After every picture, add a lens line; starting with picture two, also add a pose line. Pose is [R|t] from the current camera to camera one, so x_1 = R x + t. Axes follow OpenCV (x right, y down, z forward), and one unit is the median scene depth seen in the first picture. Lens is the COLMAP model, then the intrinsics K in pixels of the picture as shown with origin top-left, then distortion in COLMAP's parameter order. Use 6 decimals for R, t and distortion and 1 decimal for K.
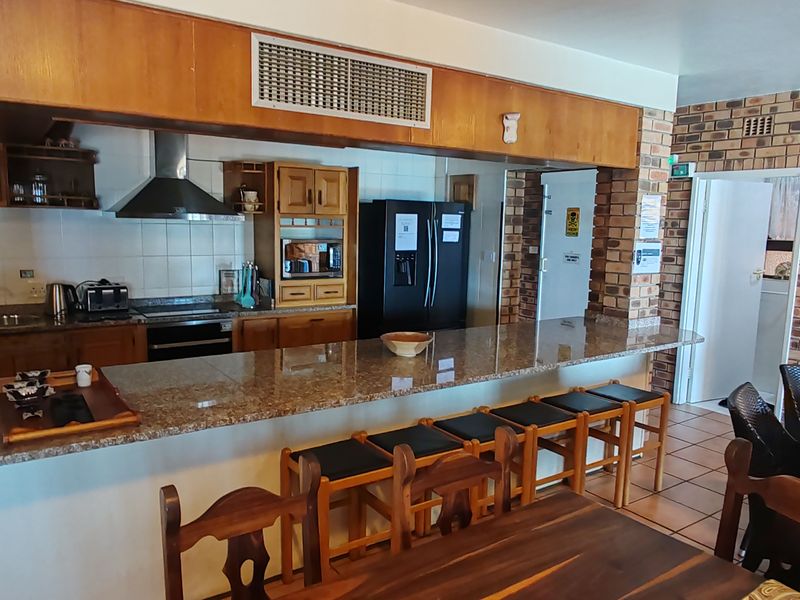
lens RADIAL K [[612.0, 0, 405.9], [0, 612.0, 303.1], [0, 0, 1]] dist [0.003642, 0.004179]
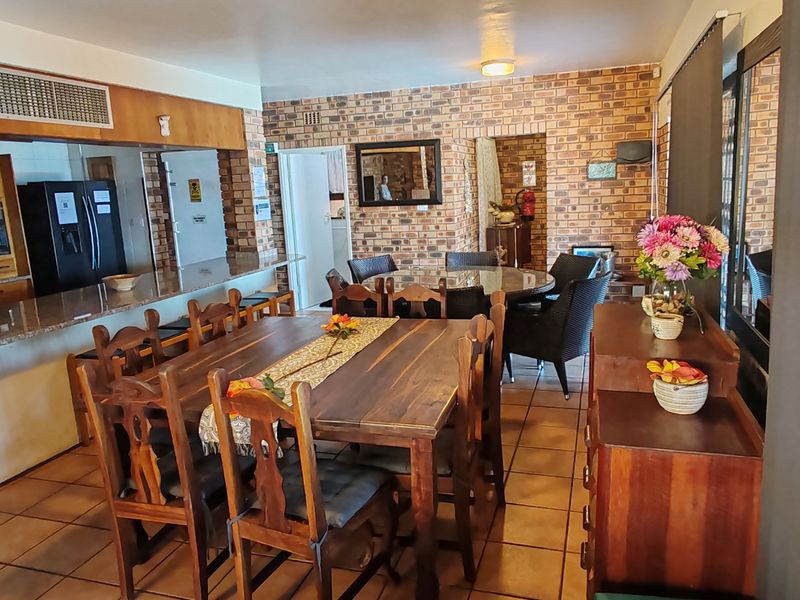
lens RADIAL K [[612.0, 0, 405.0], [0, 612.0, 305.0], [0, 0, 1]] dist [0.003642, 0.004179]
pose [[0.790938, -0.181163, 0.584464, -0.212367], [0.152068, 0.983397, 0.099029, 0.052061], [-0.592700, 0.010552, 0.805354, -0.351476]]
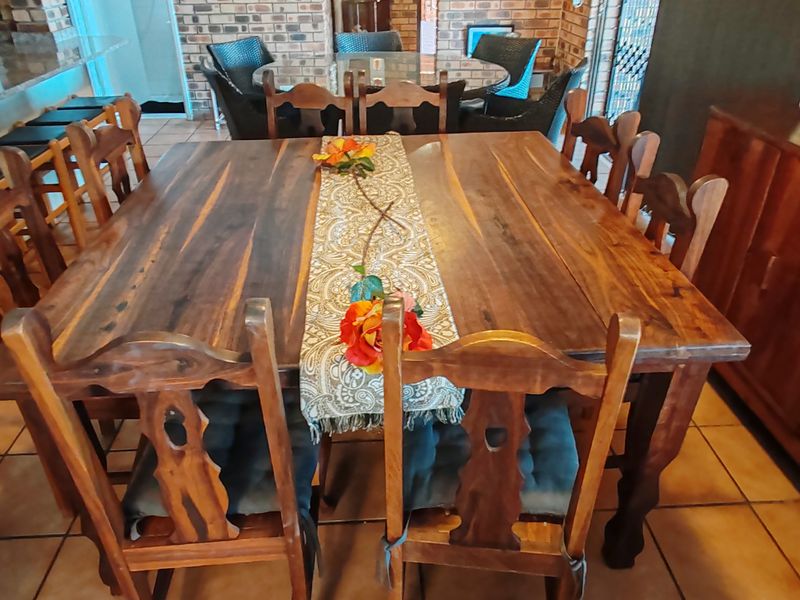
lens RADIAL K [[612.0, 0, 402.7], [0, 612.0, 300.6], [0, 0, 1]] dist [0.003642, 0.004179]
pose [[0.523476, -0.455123, 0.720303, -0.212700], [0.139793, 0.879806, 0.454311, 0.031395], [-0.840495, -0.137128, 0.524180, -0.042005]]
